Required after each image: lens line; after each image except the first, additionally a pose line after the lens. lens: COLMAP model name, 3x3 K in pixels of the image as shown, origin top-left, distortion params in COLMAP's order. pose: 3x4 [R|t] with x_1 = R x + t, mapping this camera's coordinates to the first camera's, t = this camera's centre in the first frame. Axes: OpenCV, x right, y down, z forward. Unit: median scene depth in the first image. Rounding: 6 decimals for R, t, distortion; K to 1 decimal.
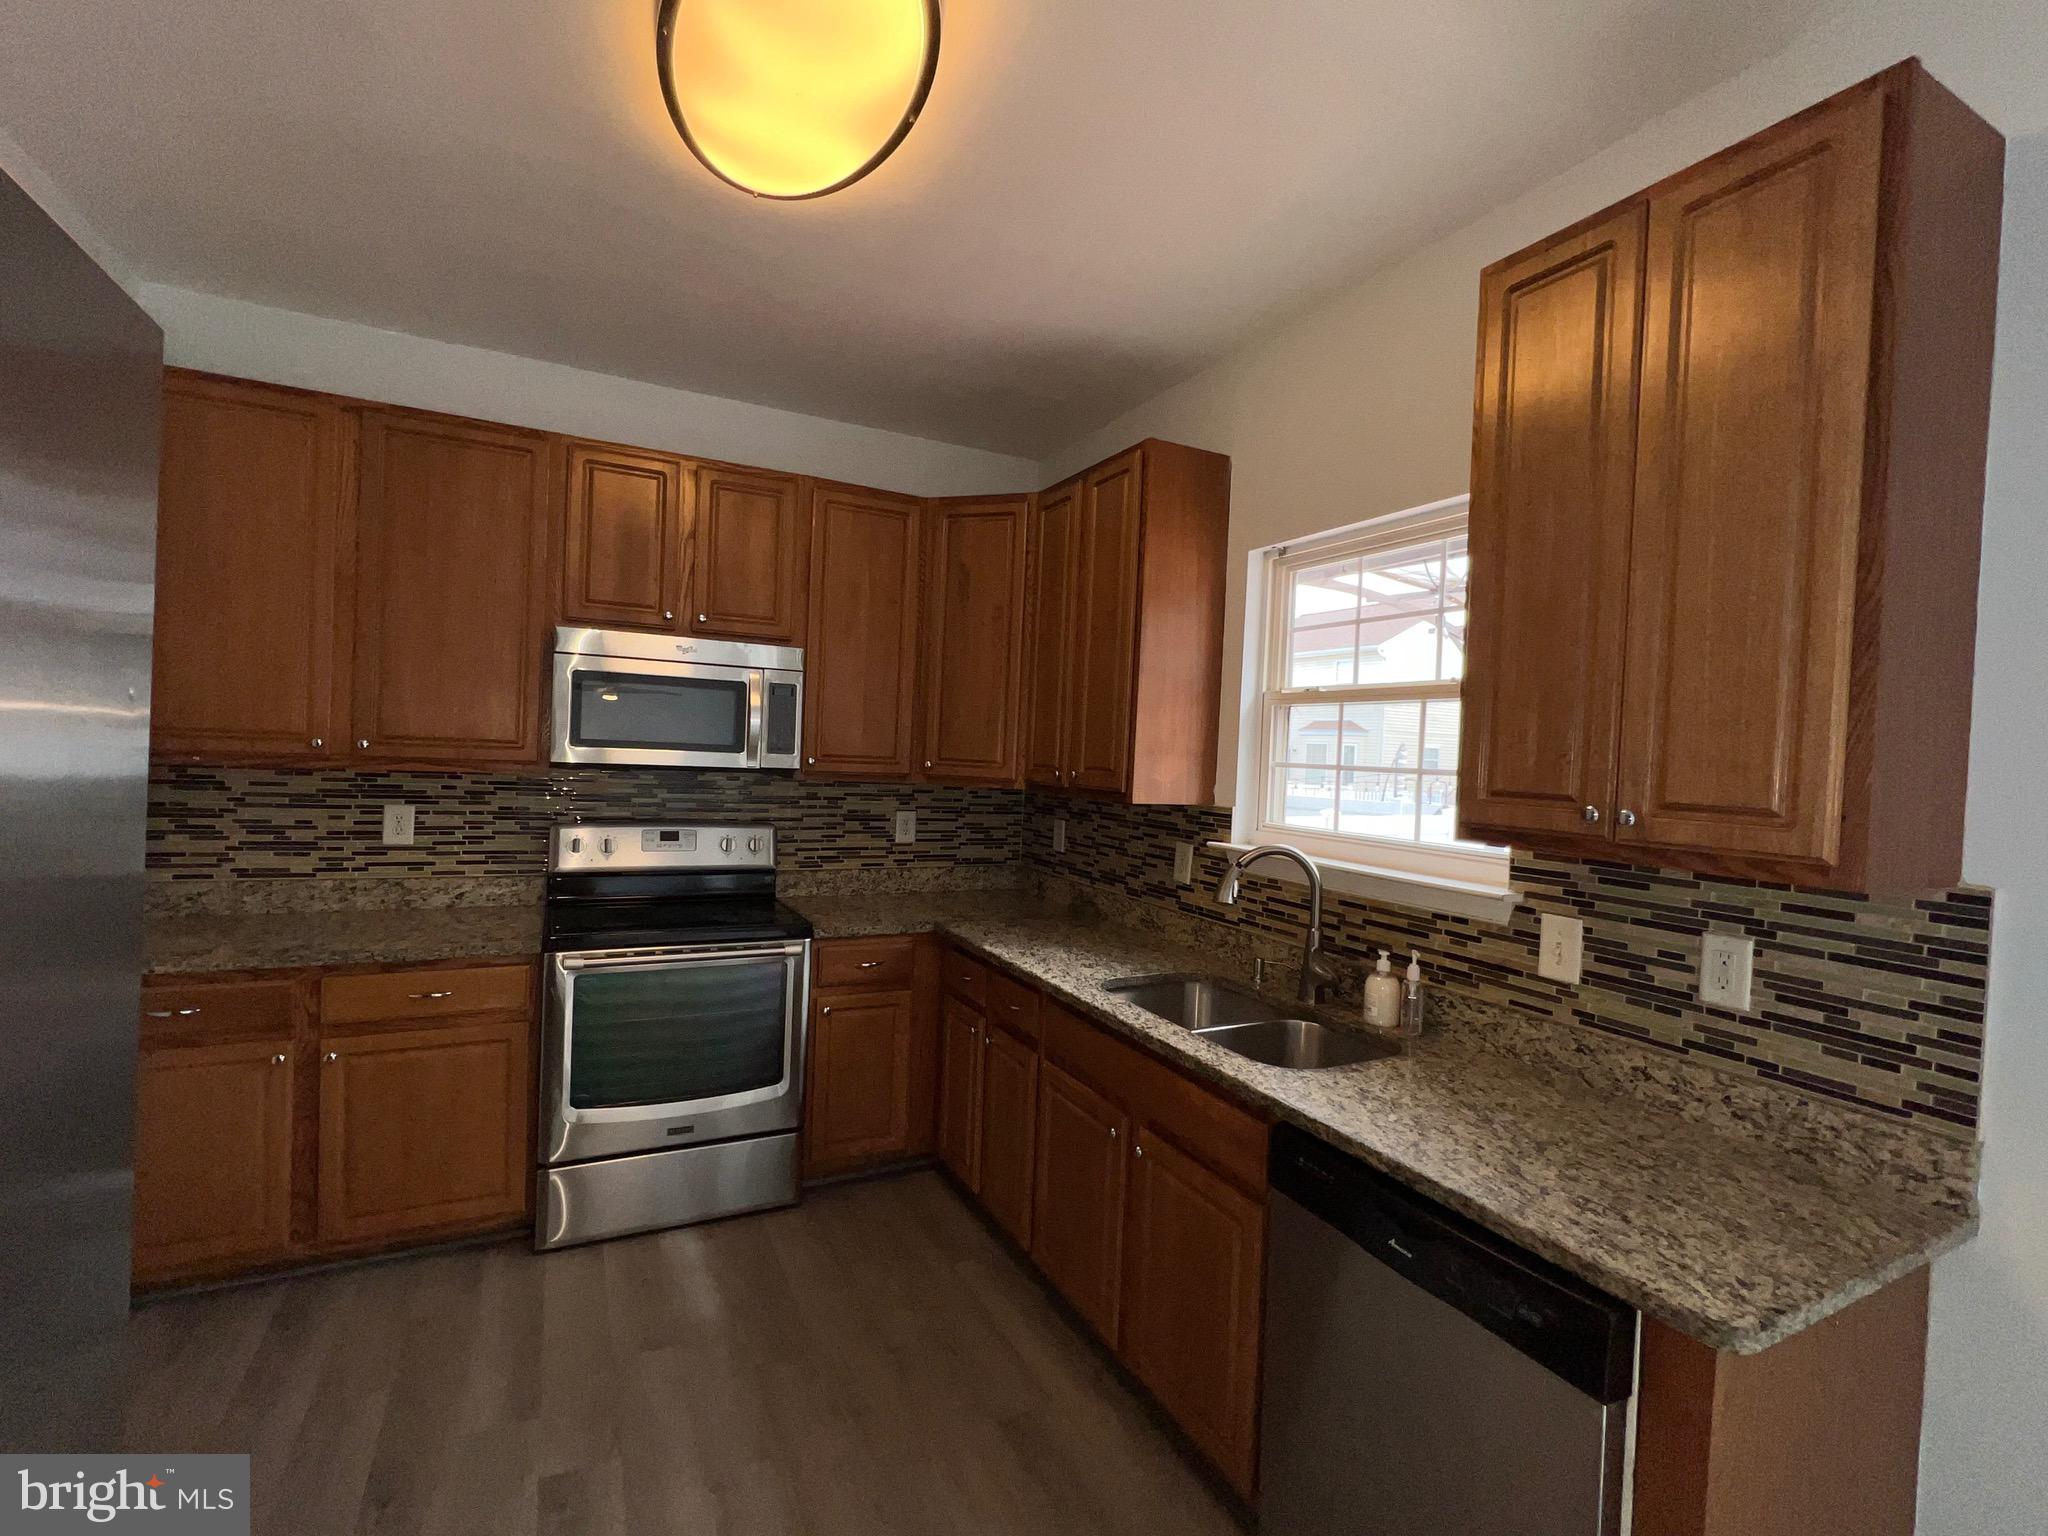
lens RADIAL K [[916.9, 0, 1020.9], [0, 916.9, 767.1], [0, 0, 1]] dist [-0.001841, 0.000422]
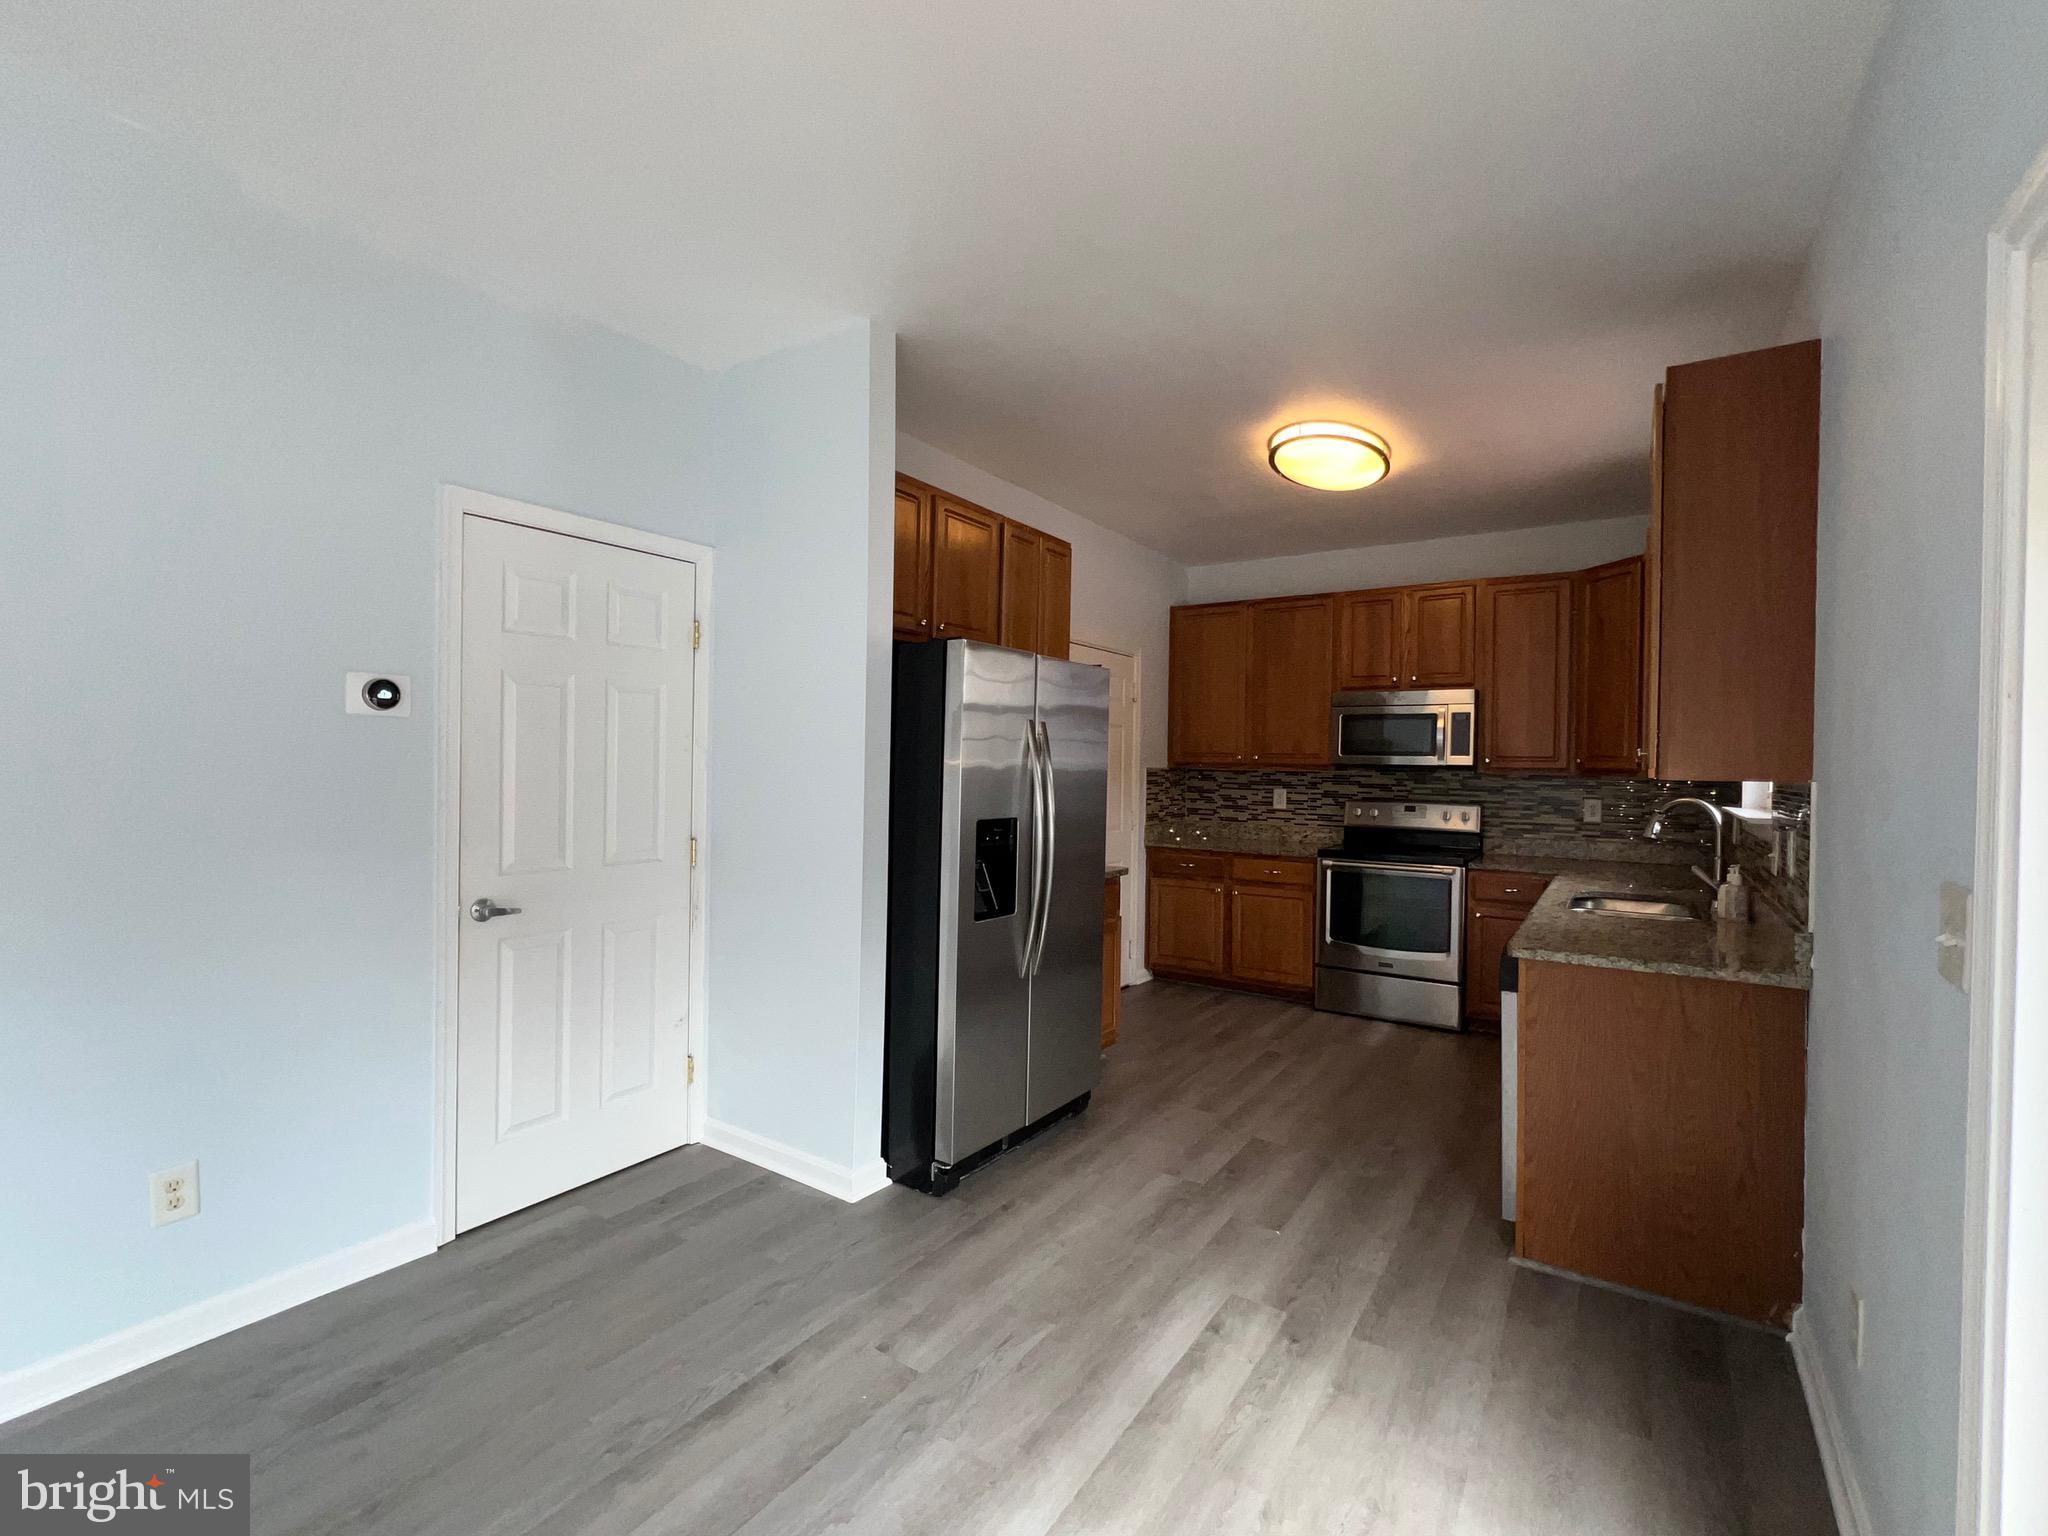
lens RADIAL K [[916.9, 0, 1020.9], [0, 916.9, 767.1], [0, 0, 1]] dist [-0.001841, 0.000422]
pose [[0.493576, -0.030734, -0.869159, 0.939320], [-0.009837, 0.999114, -0.040915, 0.097204], [0.869647, 0.028745, 0.492837, -0.576562]]
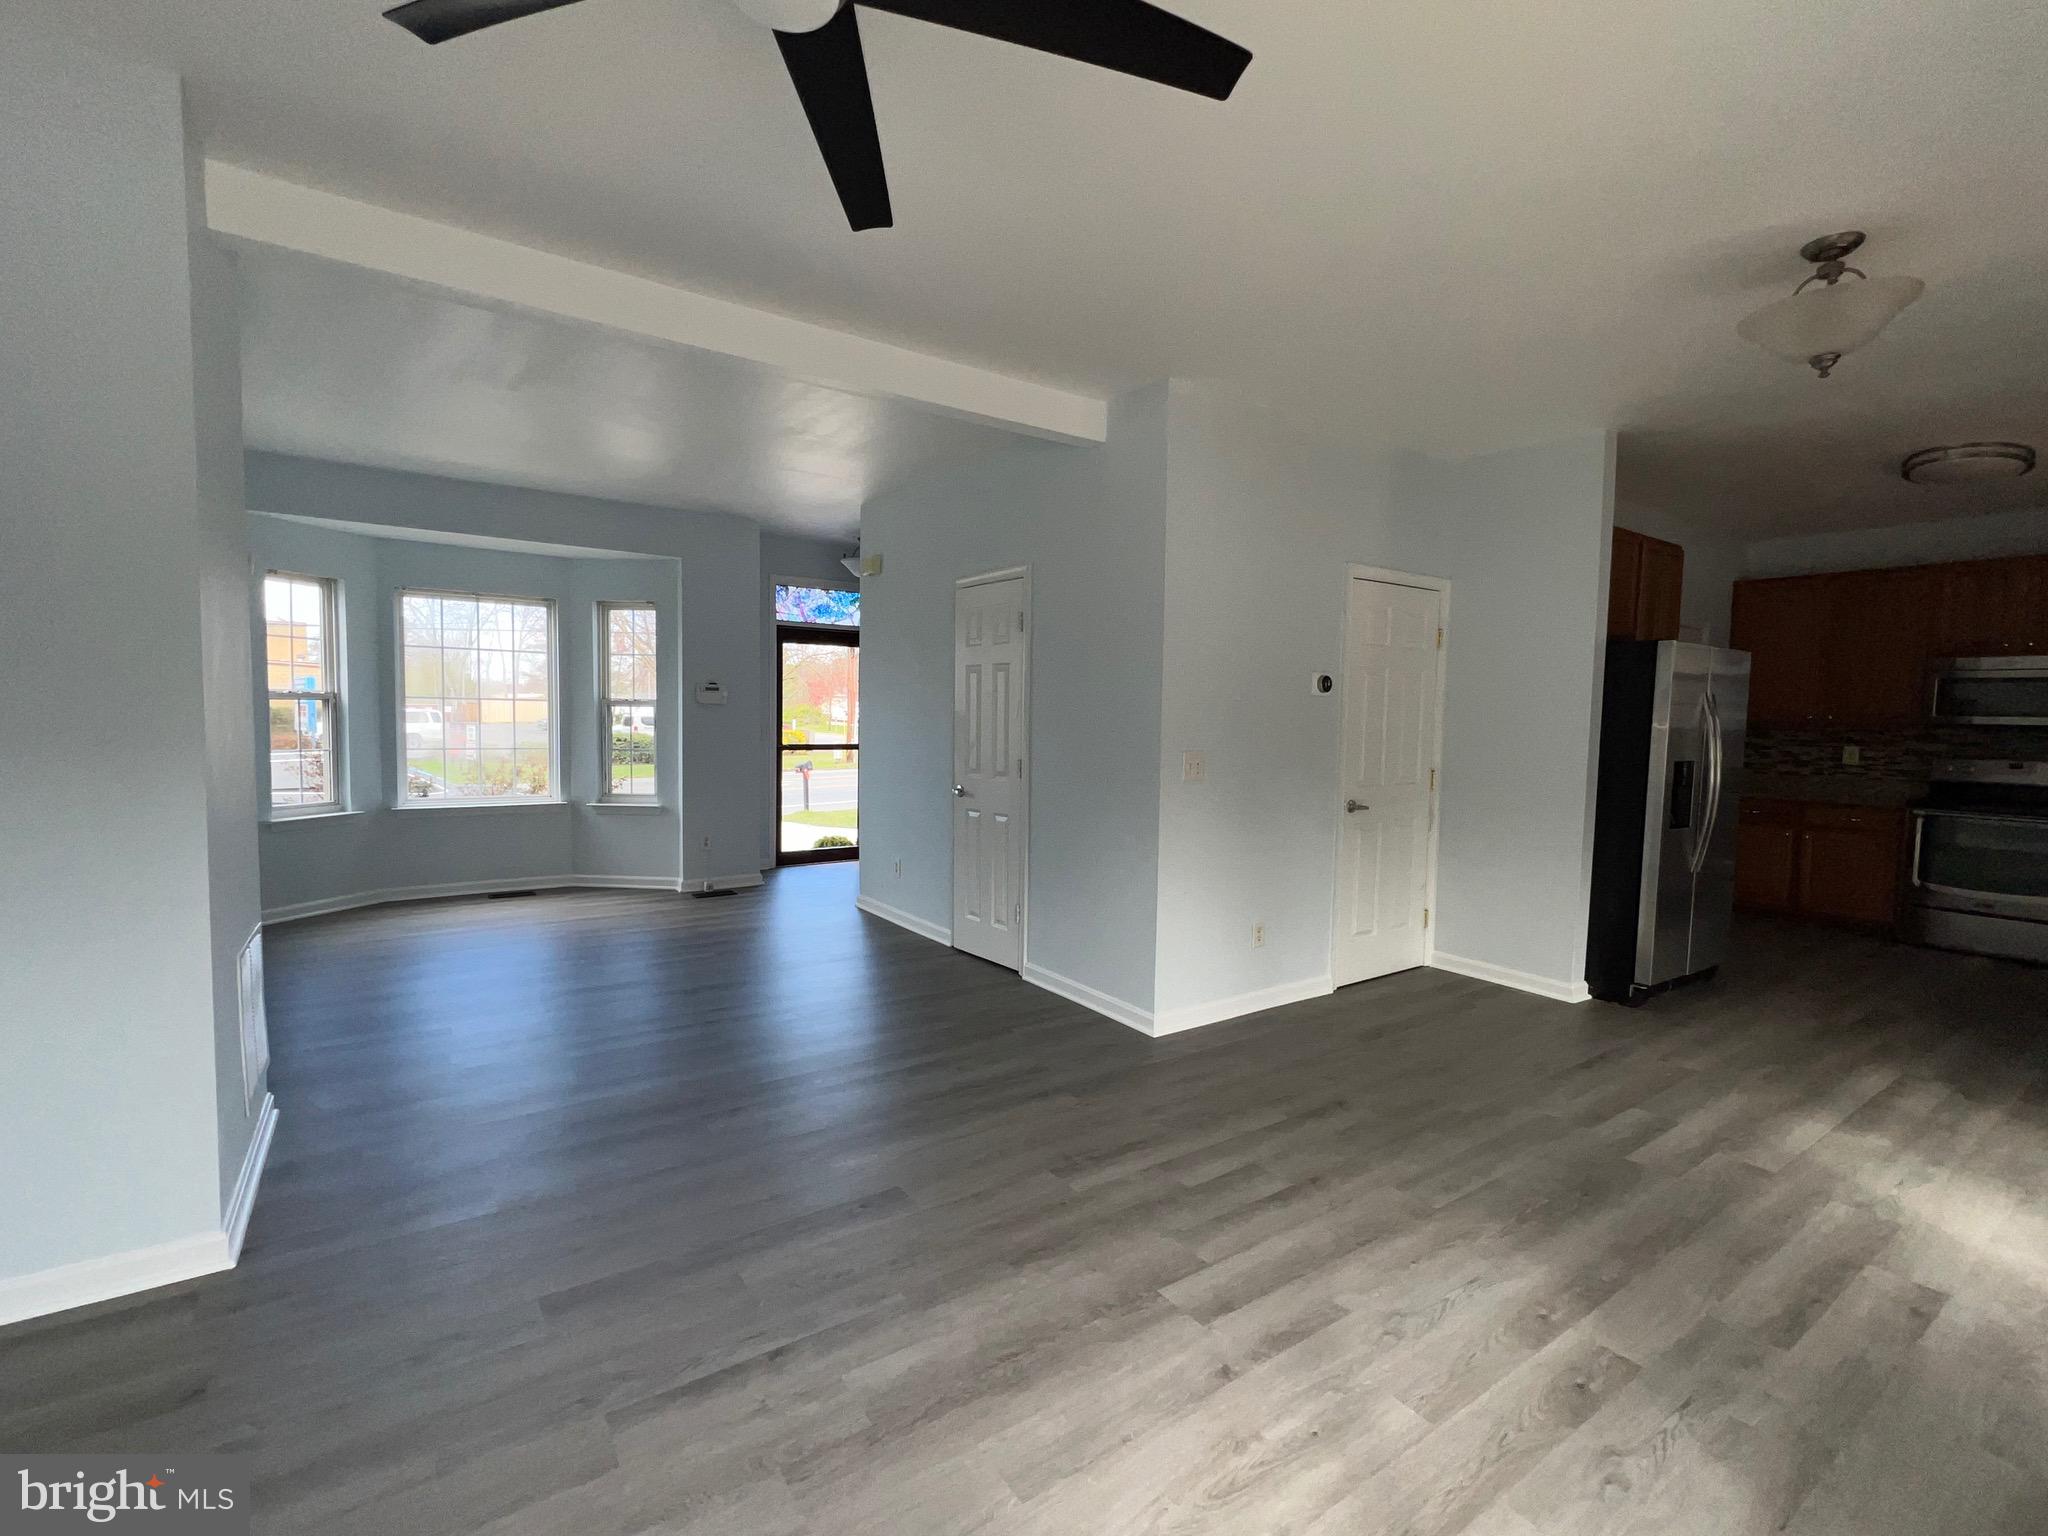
lens RADIAL K [[916.9, 0, 1020.9], [0, 916.9, 767.1], [0, 0, 1]] dist [-0.001841, 0.000422]
pose [[0.141729, 0.019560, -0.989712, 1.434097], [-0.029220, 0.999452, 0.015568, 0.137469], [0.989474, 0.026713, 0.142223, -1.512523]]
